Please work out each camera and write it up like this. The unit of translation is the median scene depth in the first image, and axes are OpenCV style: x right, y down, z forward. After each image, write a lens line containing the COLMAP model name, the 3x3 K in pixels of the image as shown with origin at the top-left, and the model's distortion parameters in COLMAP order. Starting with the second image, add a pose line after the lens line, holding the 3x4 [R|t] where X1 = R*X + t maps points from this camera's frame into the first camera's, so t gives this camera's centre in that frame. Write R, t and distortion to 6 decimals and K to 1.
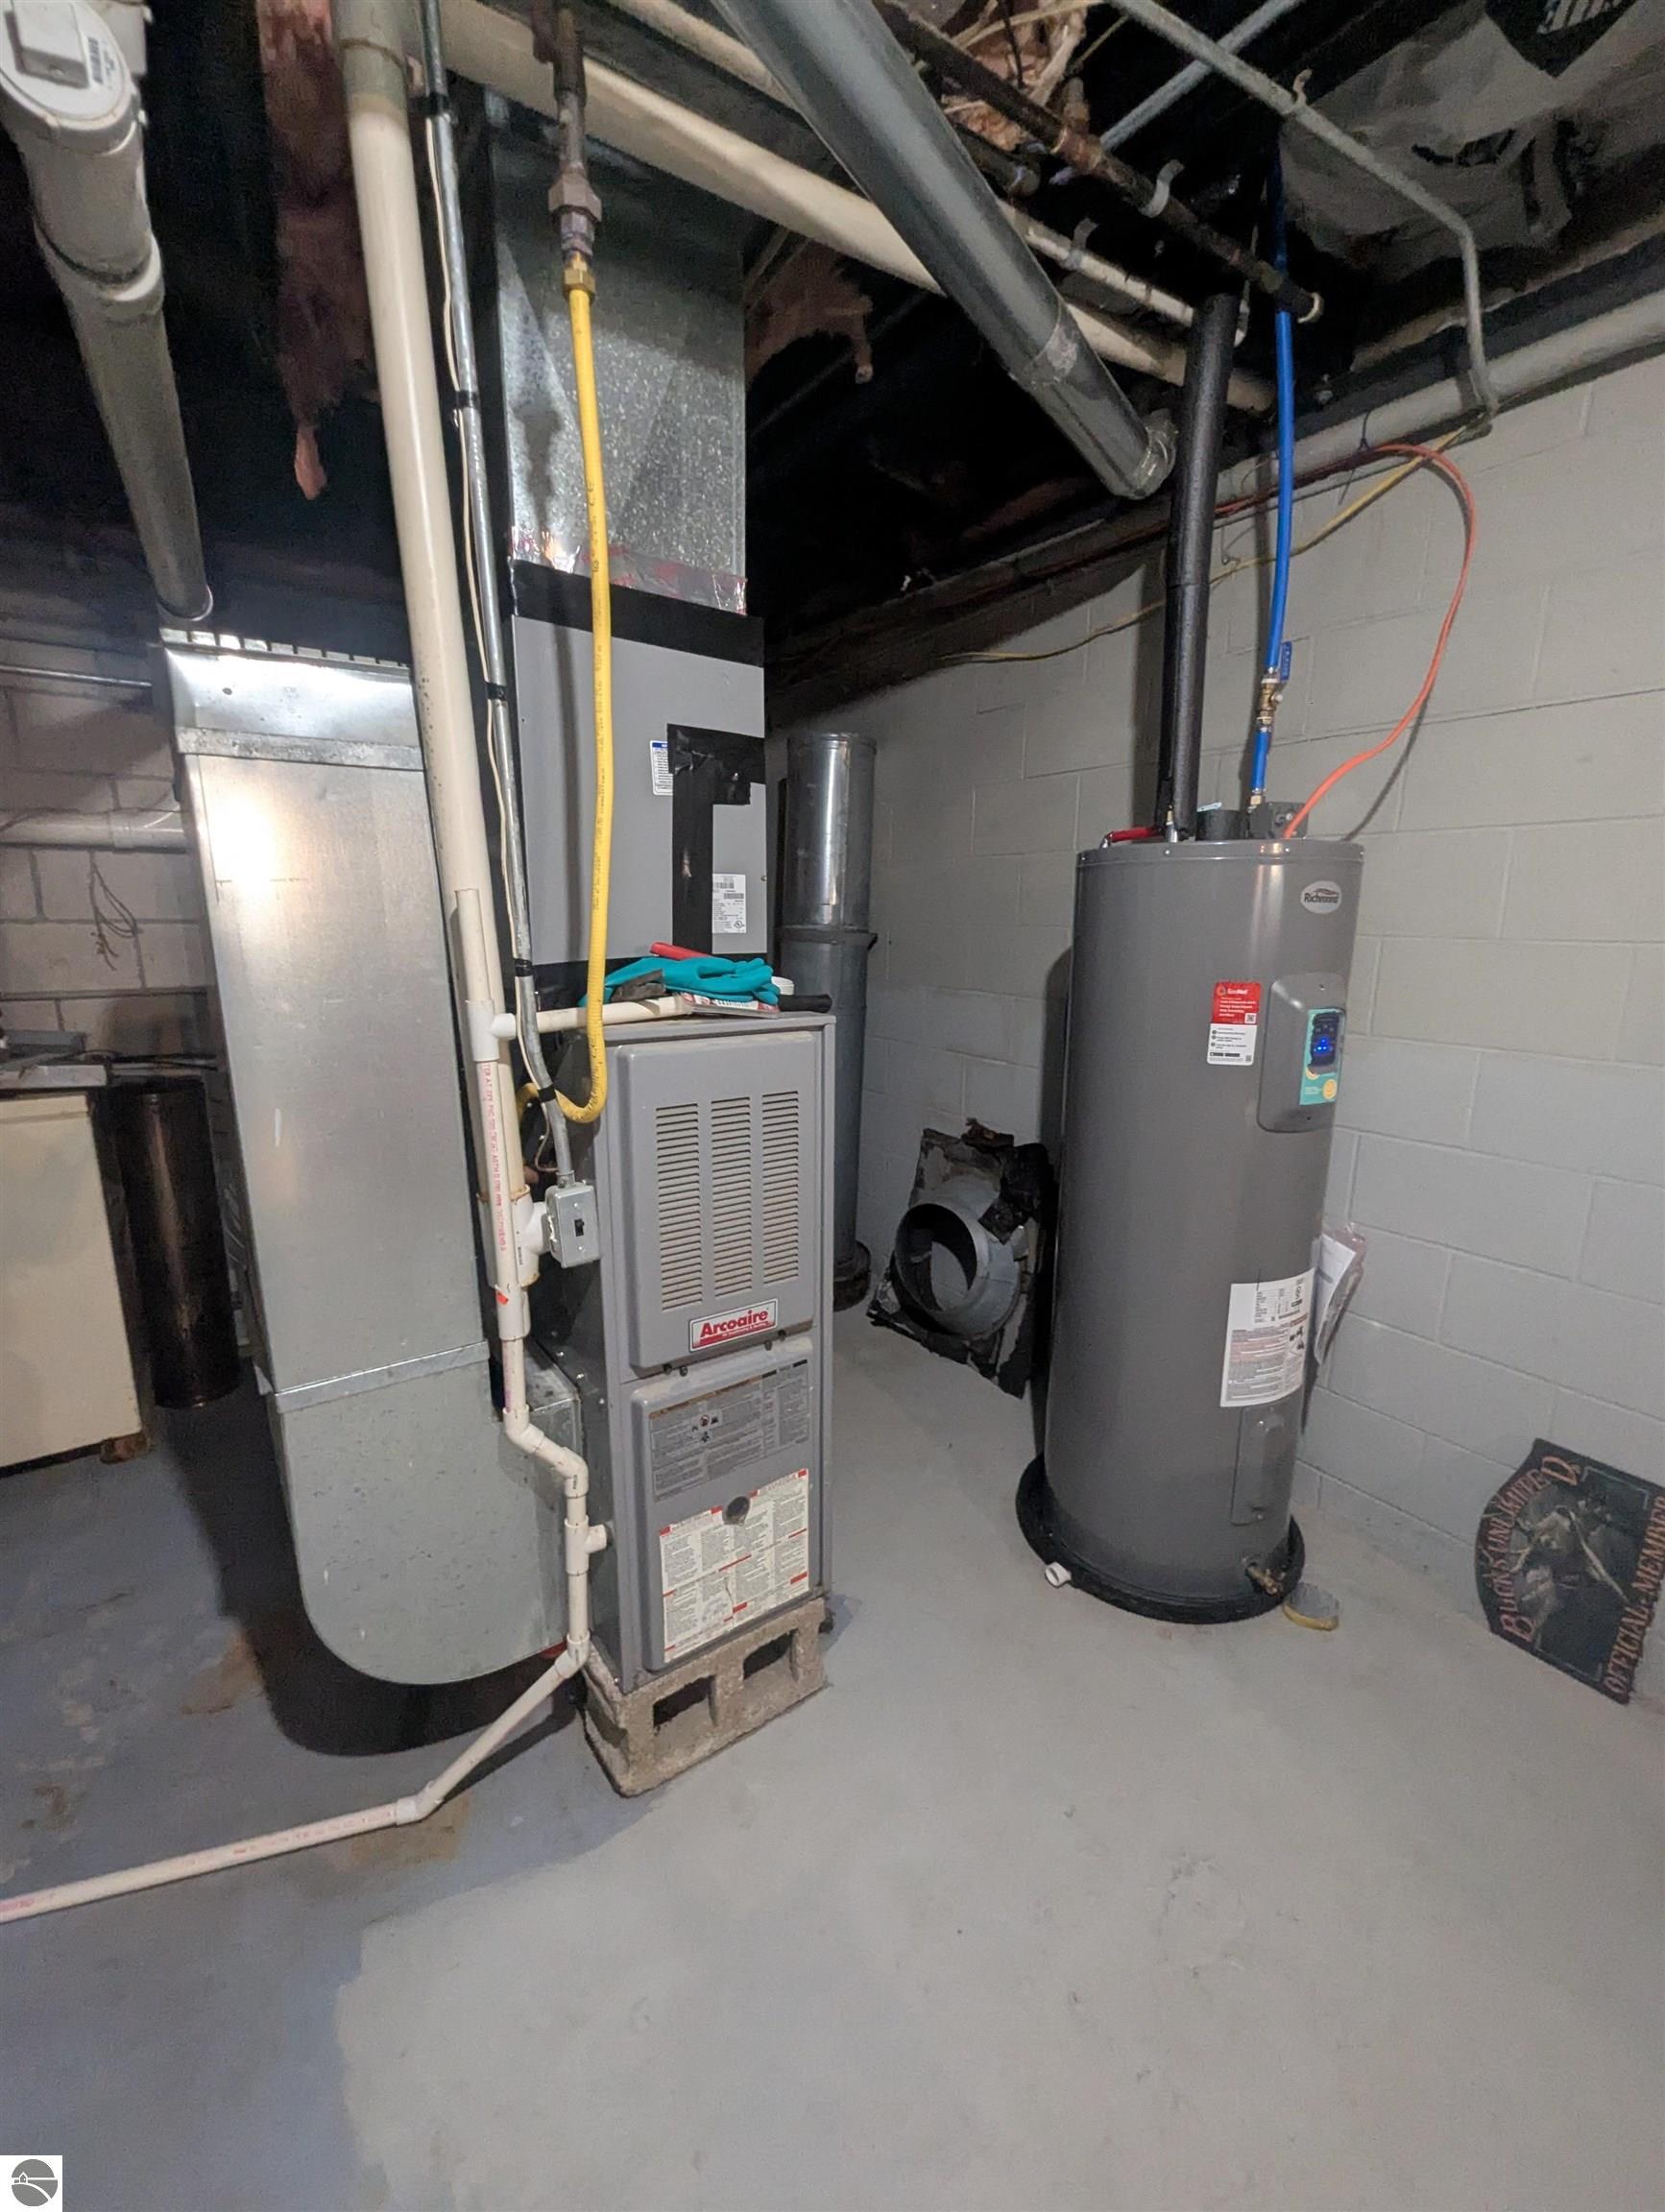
lens RADIAL K [[917.9, 0, 832.5], [0, 917.9, 1106.0], [0, 0, 1]] dist [0.000127, -0.000230]
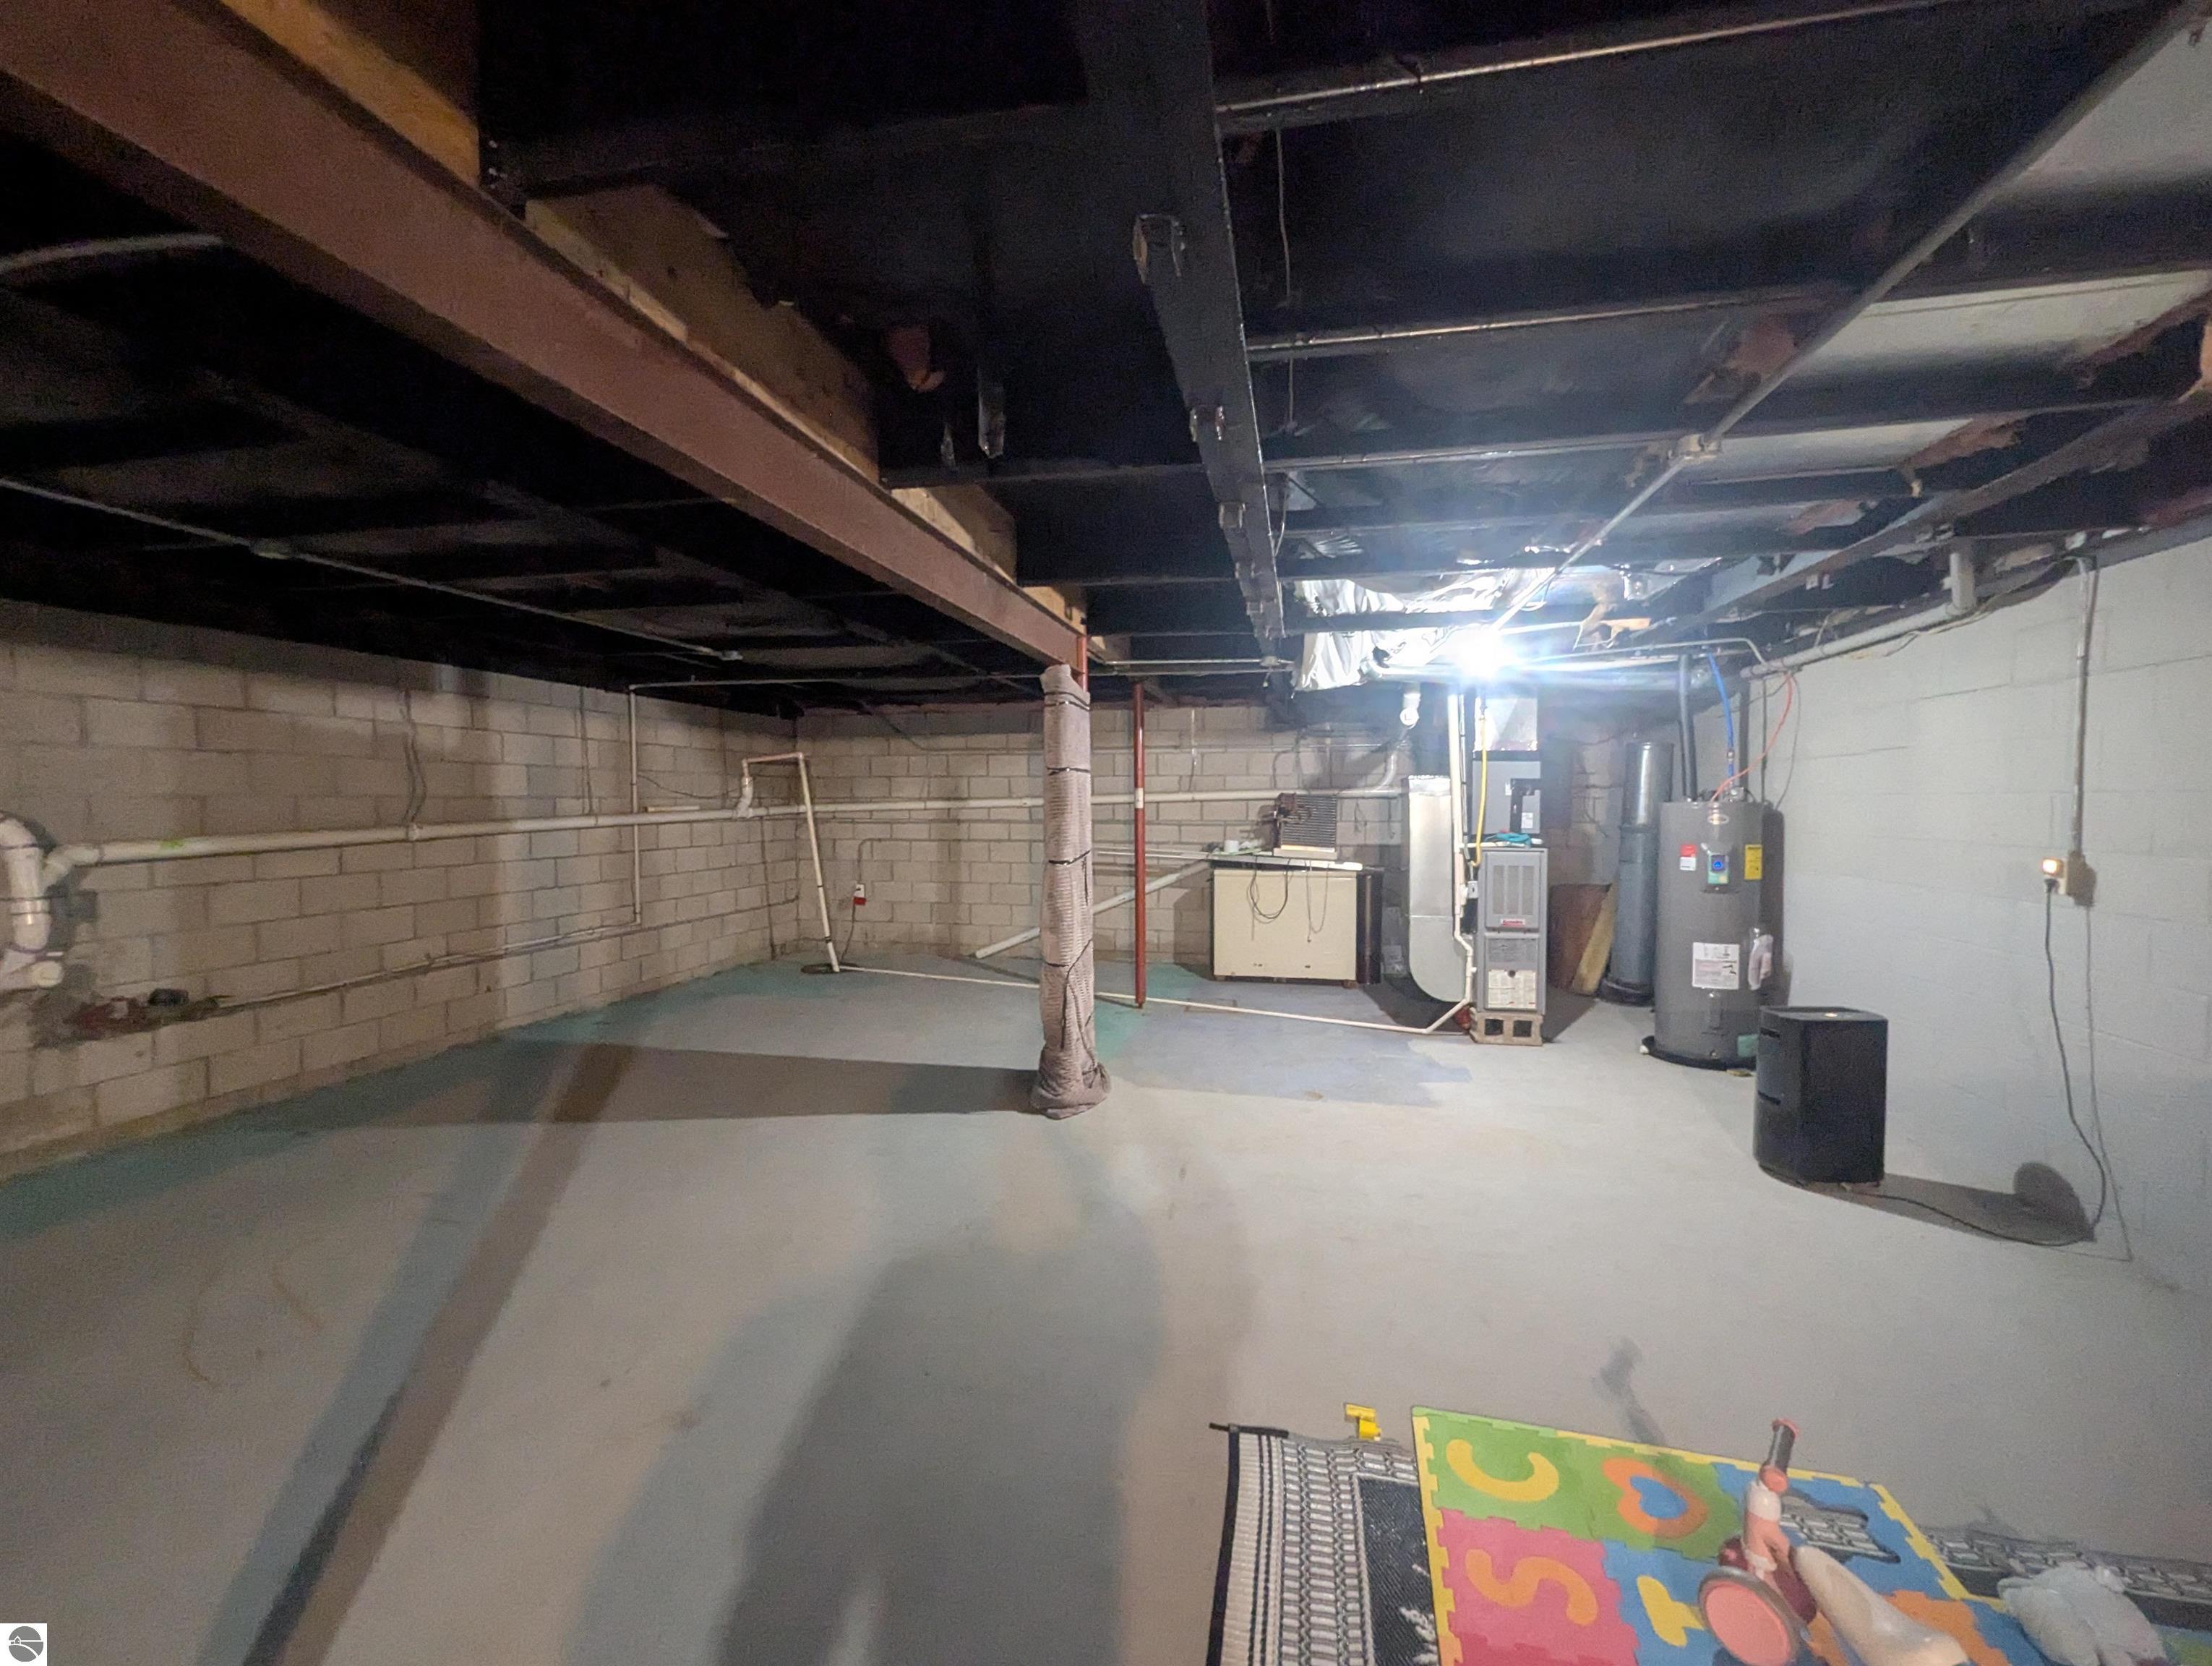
lens RADIAL K [[917.9, 0, 1106.0], [0, 917.9, 833.0], [0, 0, 1]] dist [0.000127, -0.000230]
pose [[0.683108, 0.015780, -0.730147, 1.618064], [-0.143587, 0.983155, -0.113089, 0.563730], [0.716063, 0.182091, 0.673867, -3.090716]]
